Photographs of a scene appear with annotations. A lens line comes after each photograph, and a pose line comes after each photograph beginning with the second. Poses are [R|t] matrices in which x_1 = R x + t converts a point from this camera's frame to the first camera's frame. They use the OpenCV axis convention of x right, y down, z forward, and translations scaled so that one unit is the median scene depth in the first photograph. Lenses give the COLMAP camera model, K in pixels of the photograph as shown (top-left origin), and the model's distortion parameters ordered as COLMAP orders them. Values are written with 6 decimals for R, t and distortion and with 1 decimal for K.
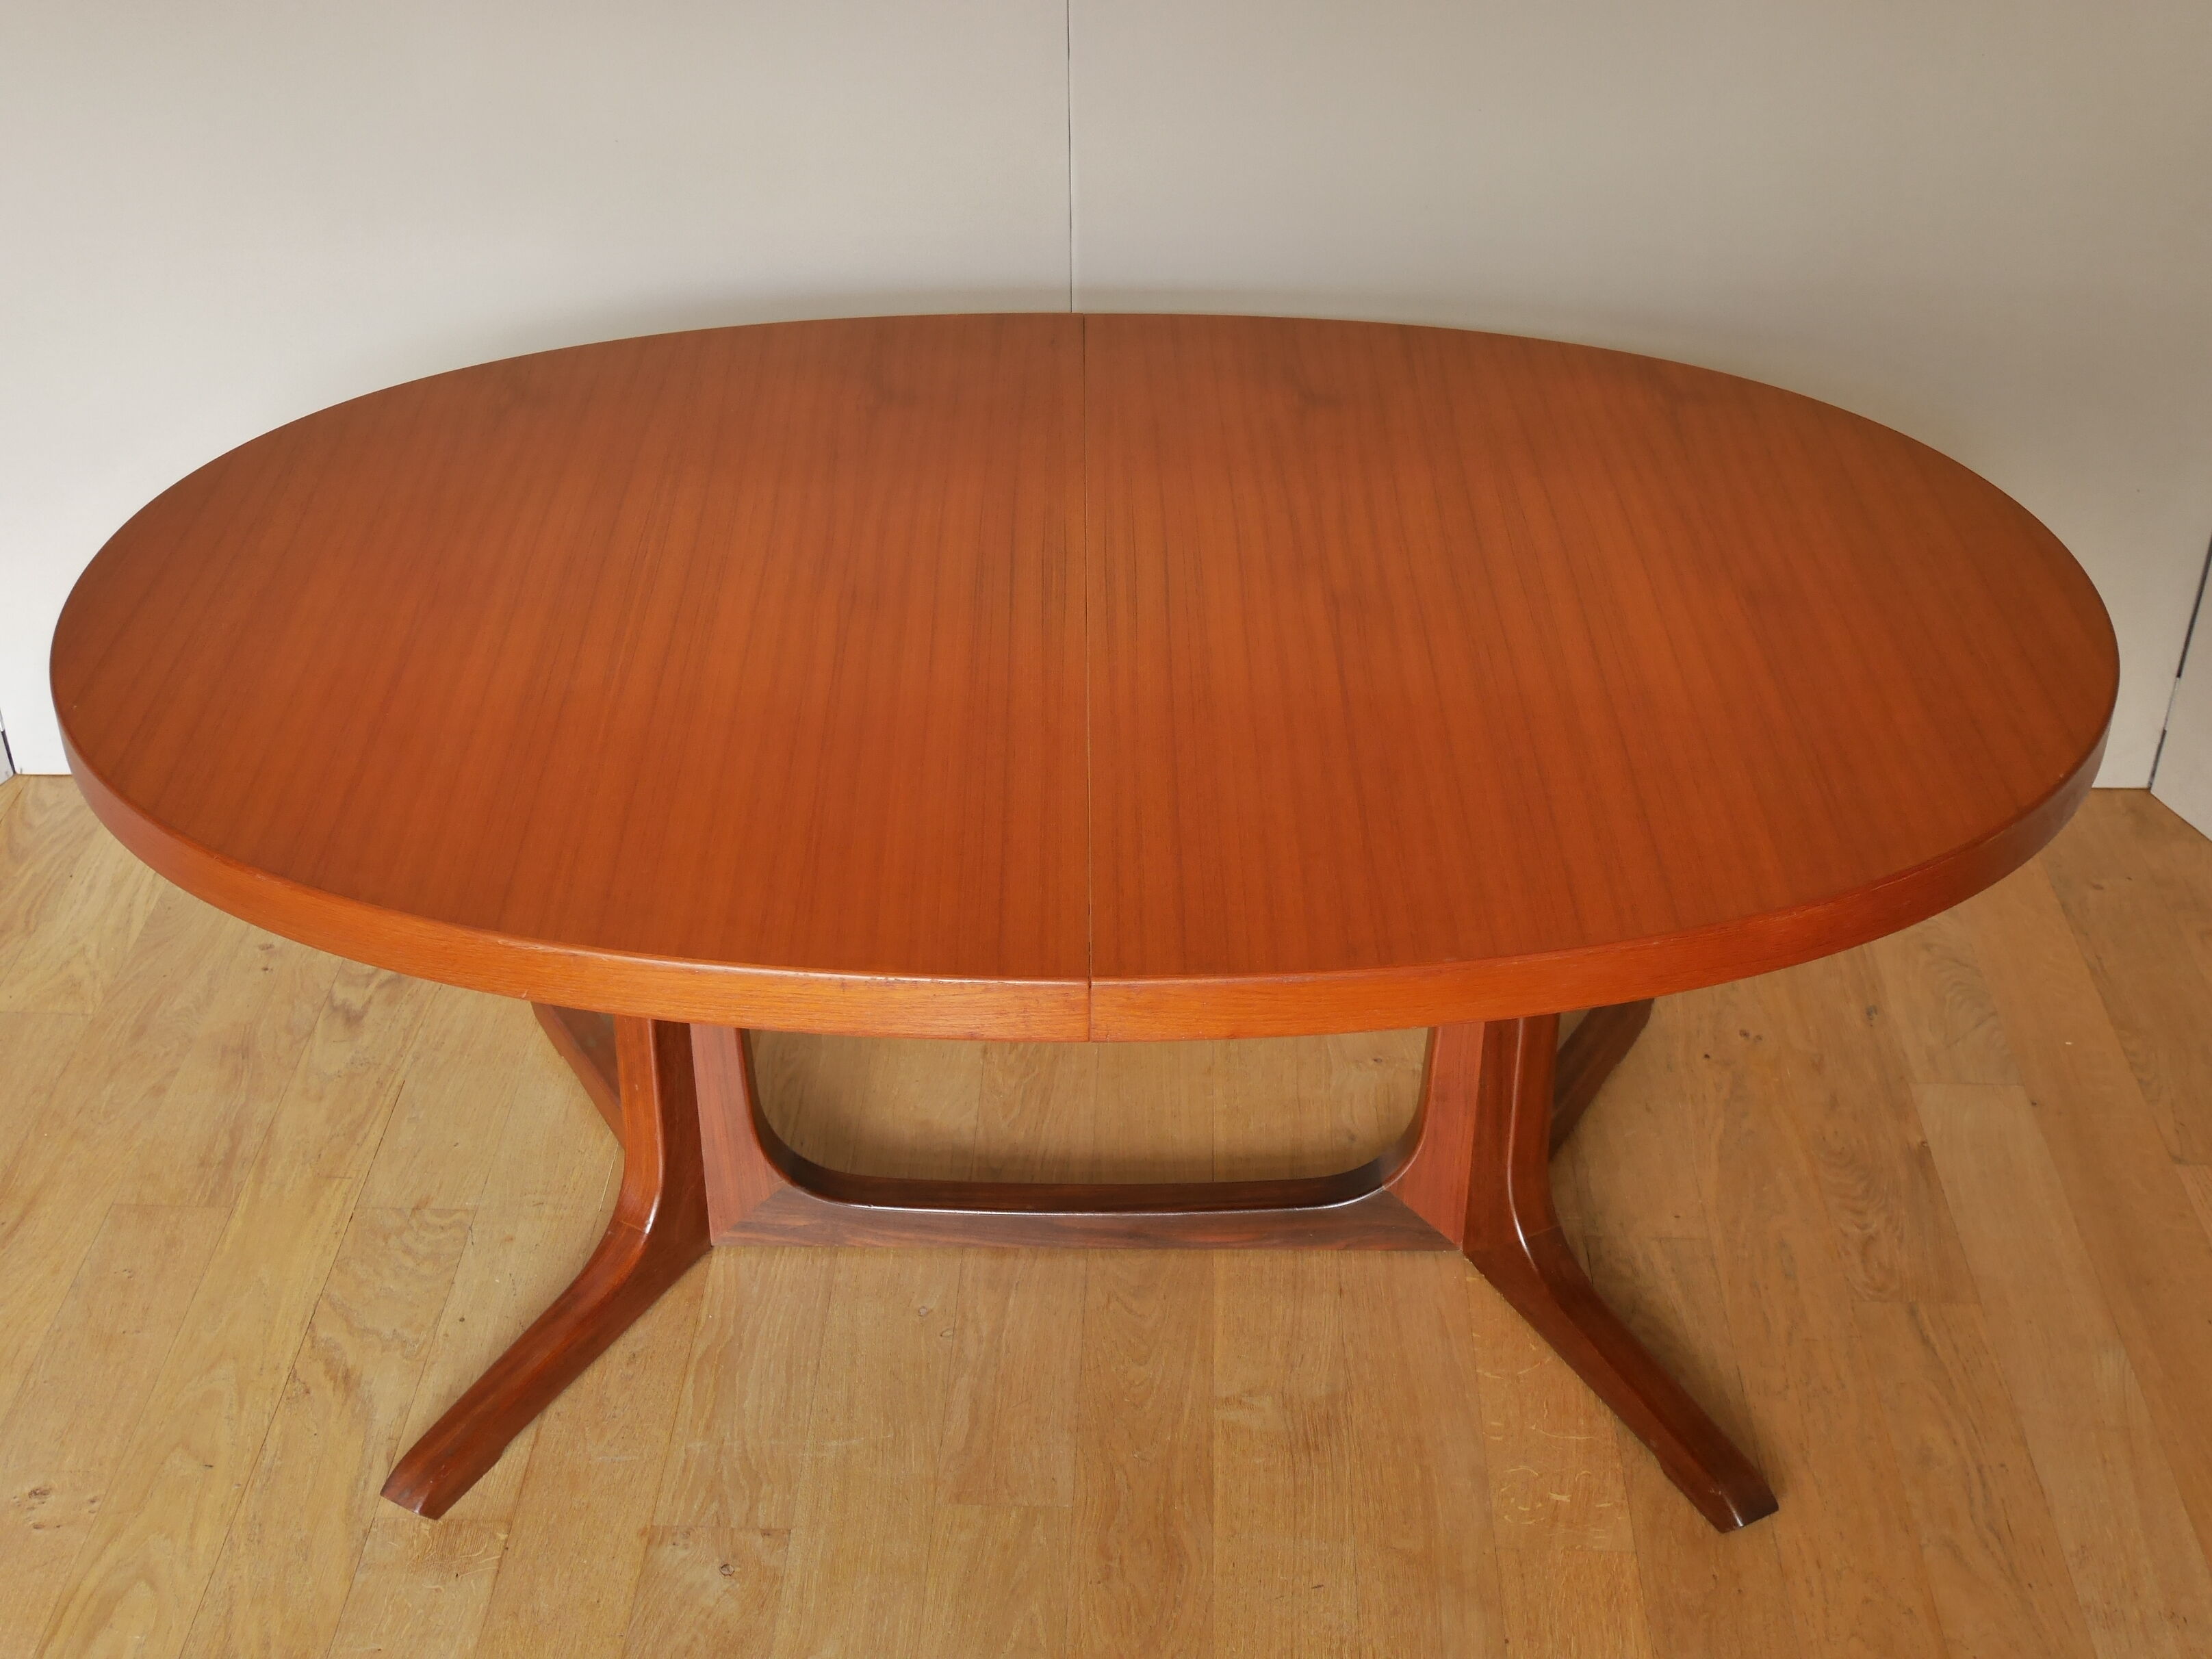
lens RADIAL K [[2731.9, 0, 1105.1], [0, 2731.9, 822.5], [0, 0, 1]] dist [-0.016440, 0.000000]
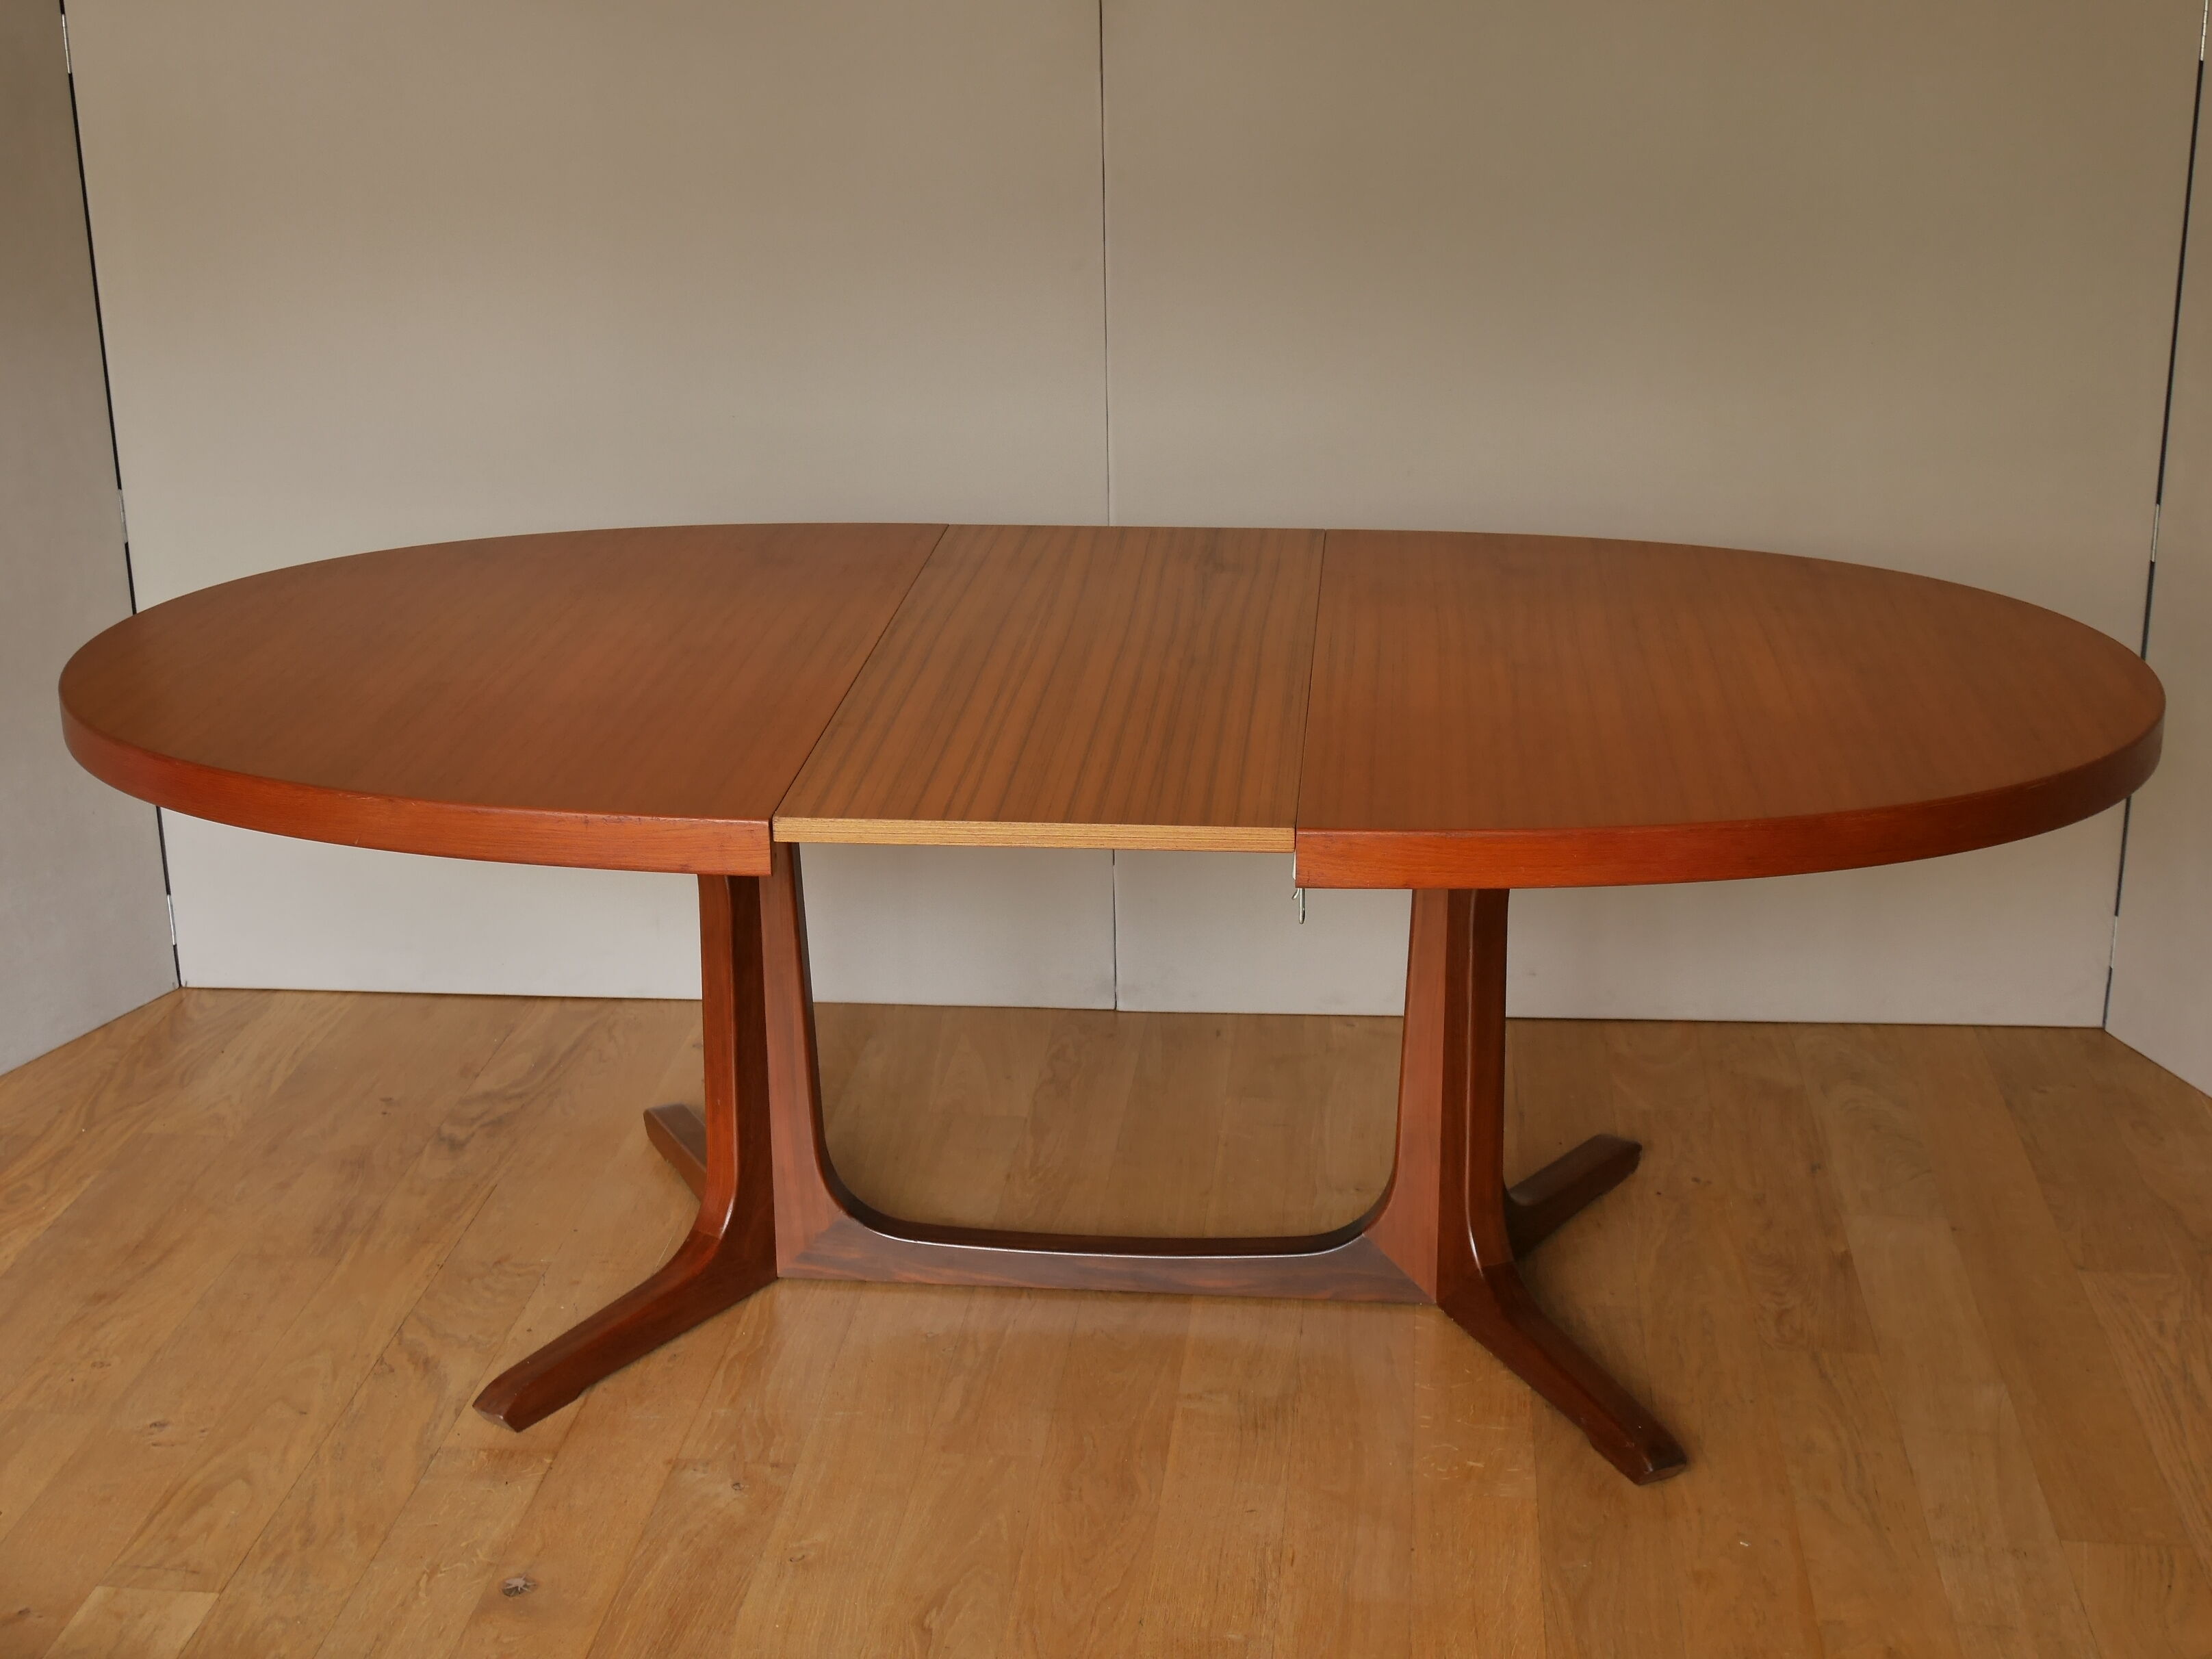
lens RADIAL K [[3026.7, 0, 1110.0], [0, 3026.7, 775.3], [0, 0, 1]] dist [-0.018672, 0.000000]
pose [[0.997526, 0.010037, -0.069584, 0.095226], [-0.028377, 0.963033, -0.267884, 0.296525], [0.064323, 0.269196, 0.960935, -0.271740]]
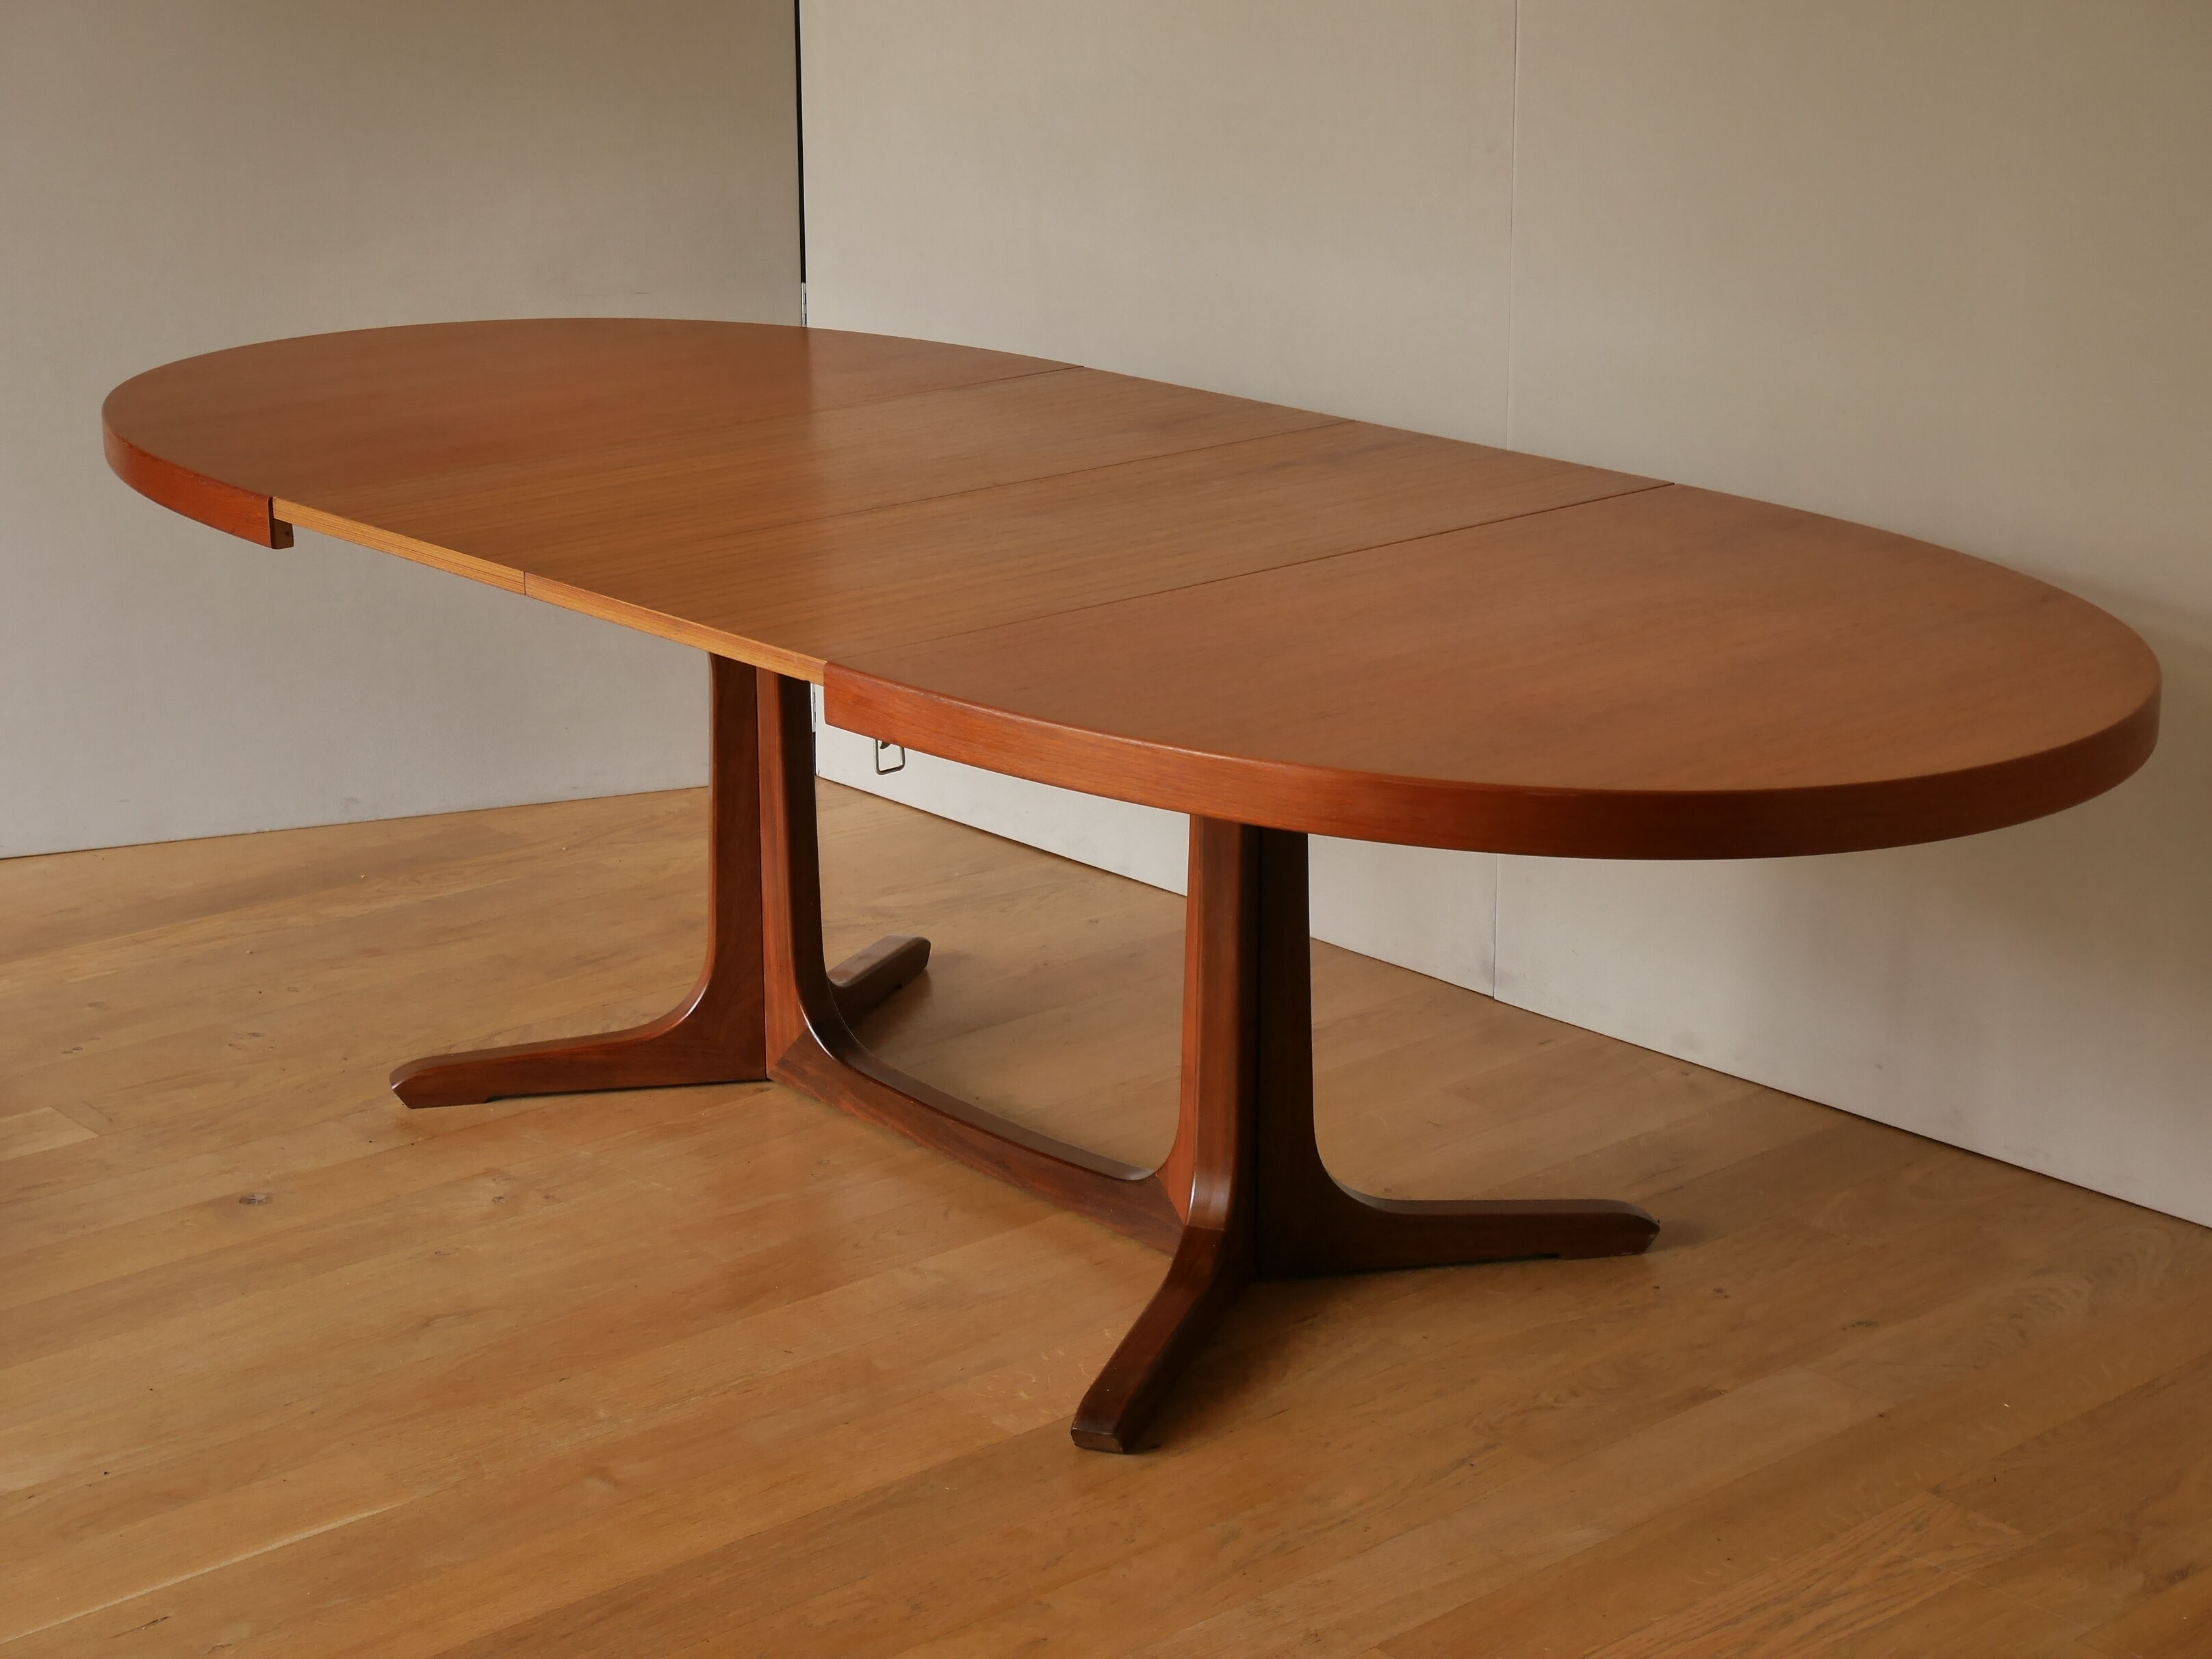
lens RADIAL K [[3853.3, 0, 1110.0], [0, 3853.3, 832.8], [0, 0, 1]] dist [-0.009099, 0.000000]
pose [[0.683973, 0.208776, -0.698995, 1.123449], [-0.402900, 0.906891, -0.123371, 0.209315], [0.608156, 0.366007, 0.704404, -0.100411]]
